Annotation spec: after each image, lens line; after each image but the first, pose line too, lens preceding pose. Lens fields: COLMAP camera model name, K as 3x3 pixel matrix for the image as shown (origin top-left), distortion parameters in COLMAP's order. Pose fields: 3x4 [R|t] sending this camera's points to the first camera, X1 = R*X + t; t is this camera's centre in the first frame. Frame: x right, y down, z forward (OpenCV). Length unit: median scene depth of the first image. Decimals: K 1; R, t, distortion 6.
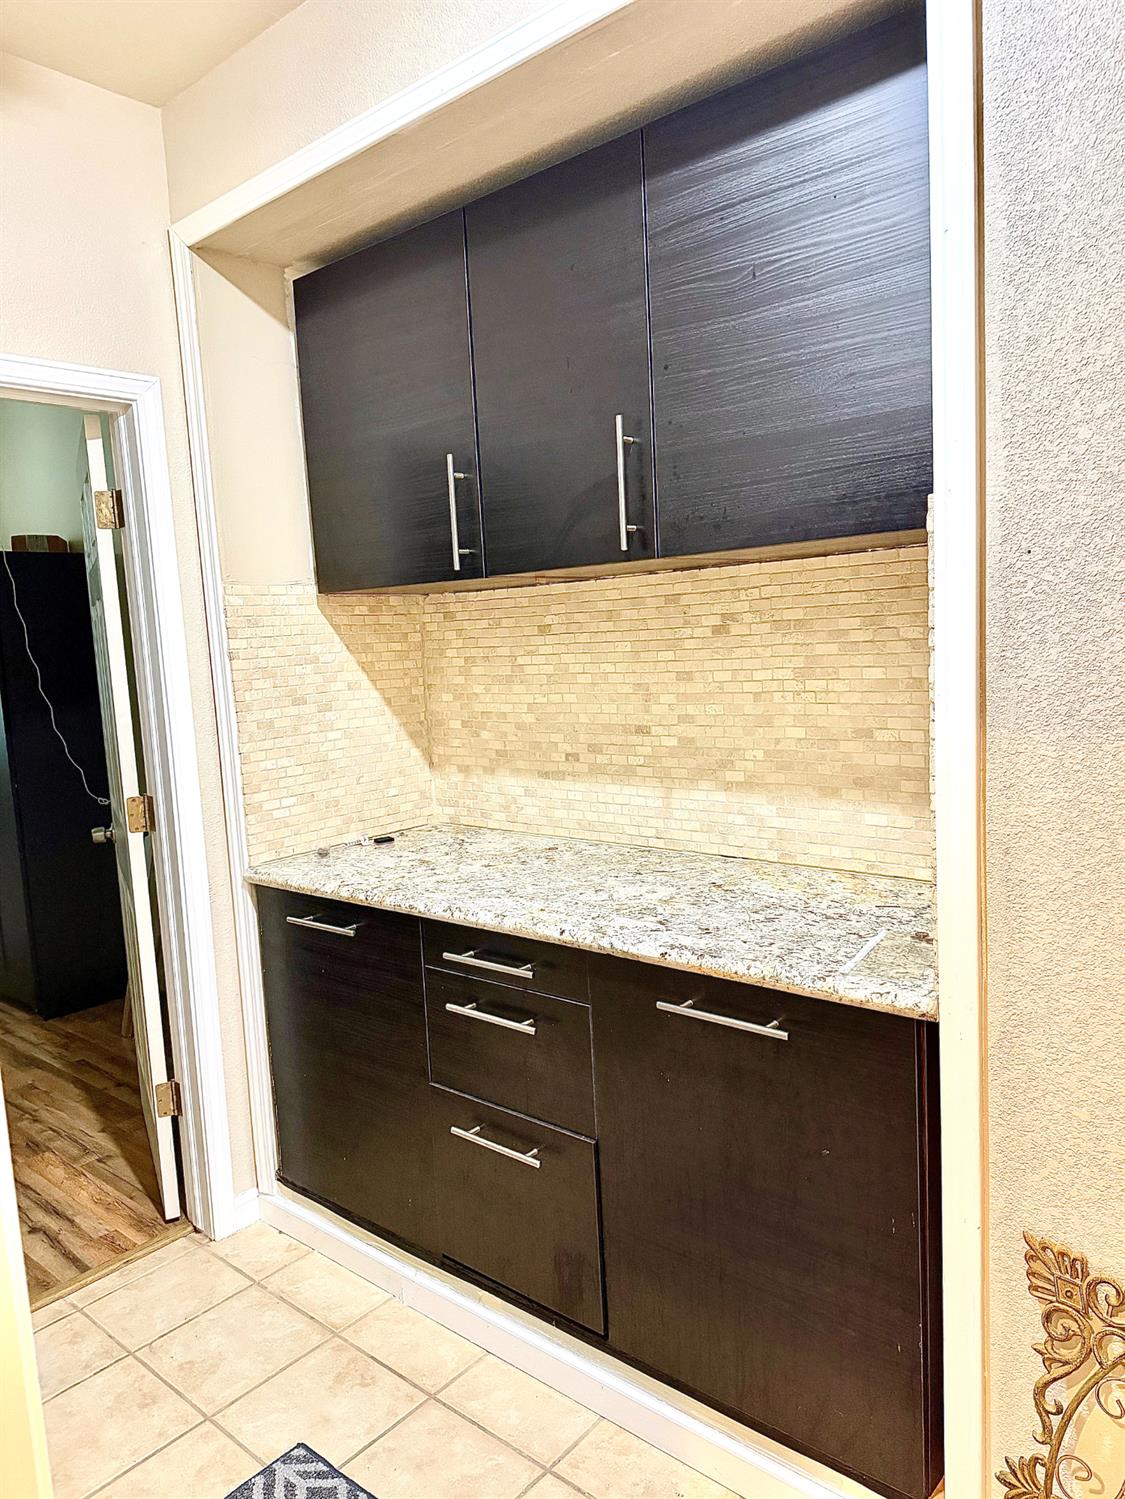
lens RADIAL K [[1054.8, 0, 565.7], [0, 1054.8, 755.2], [0, 0, 1]] dist [0.019802, -0.020432]
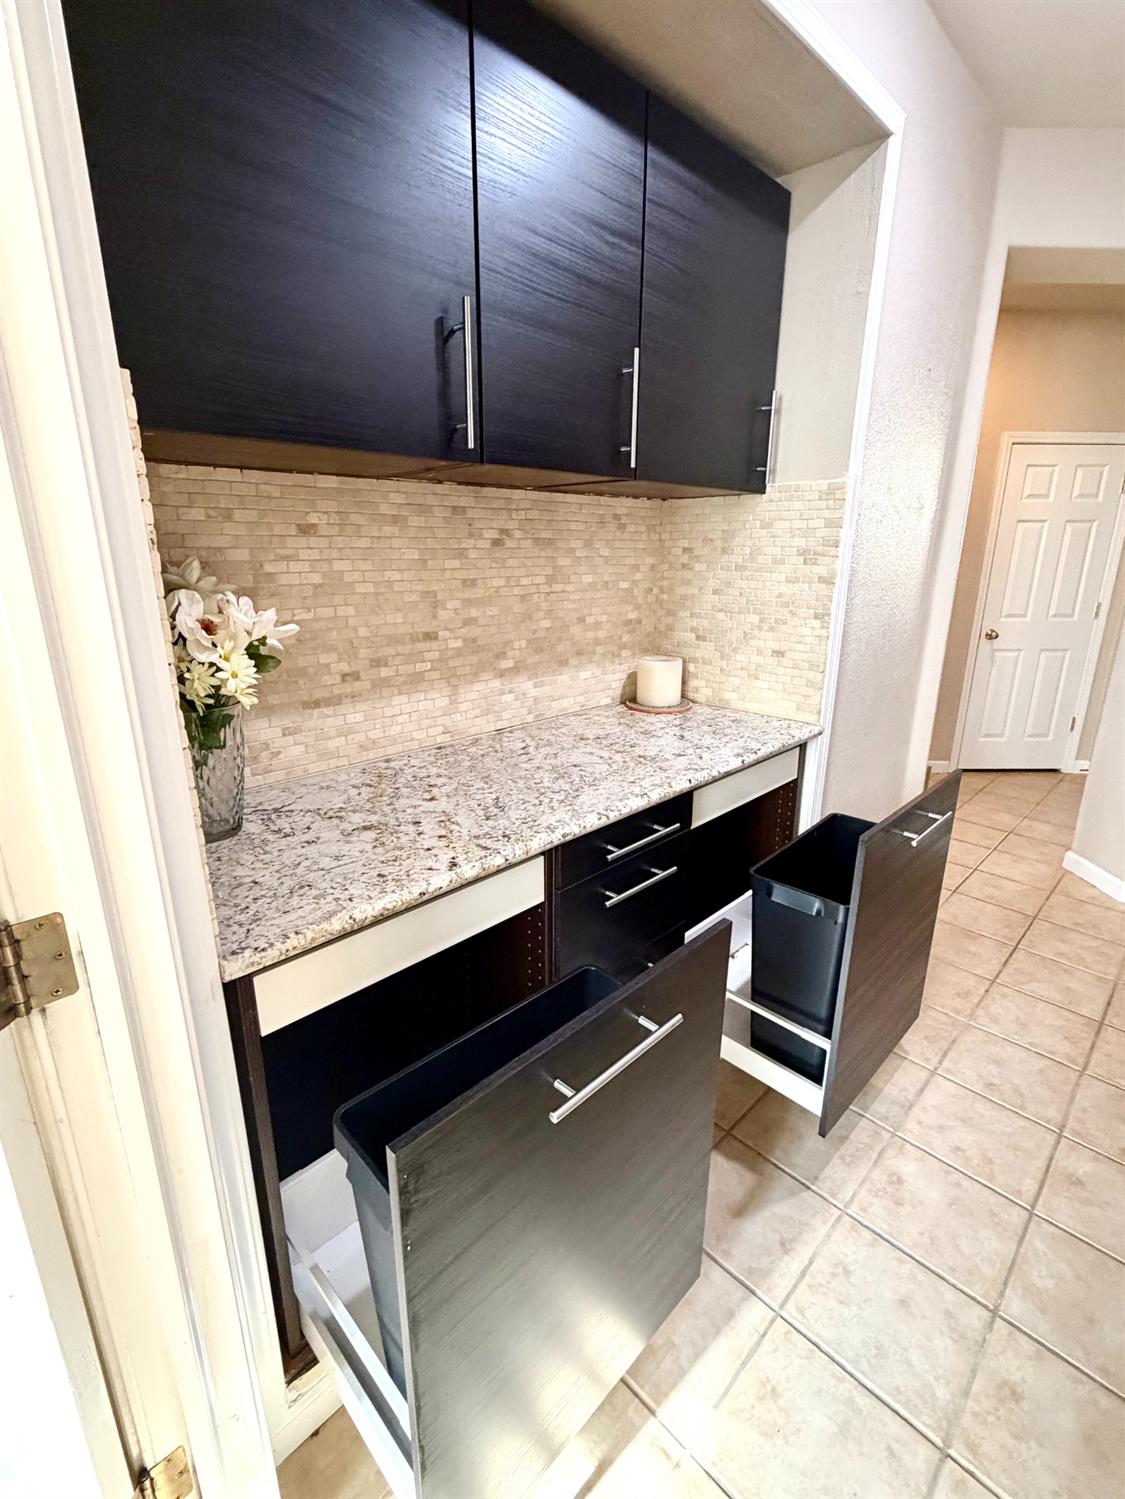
lens RADIAL K [[693.1, 0, 568.4], [0, 693.1, 745.7], [0, 0, 1]] dist [-0.004636, -0.000072]
pose [[0.052667, -0.222100, 0.973600, -0.641100], [0.108104, 0.970492, 0.215543, -0.053992], [-0.992744, 0.093898, 0.075123, 0.851356]]
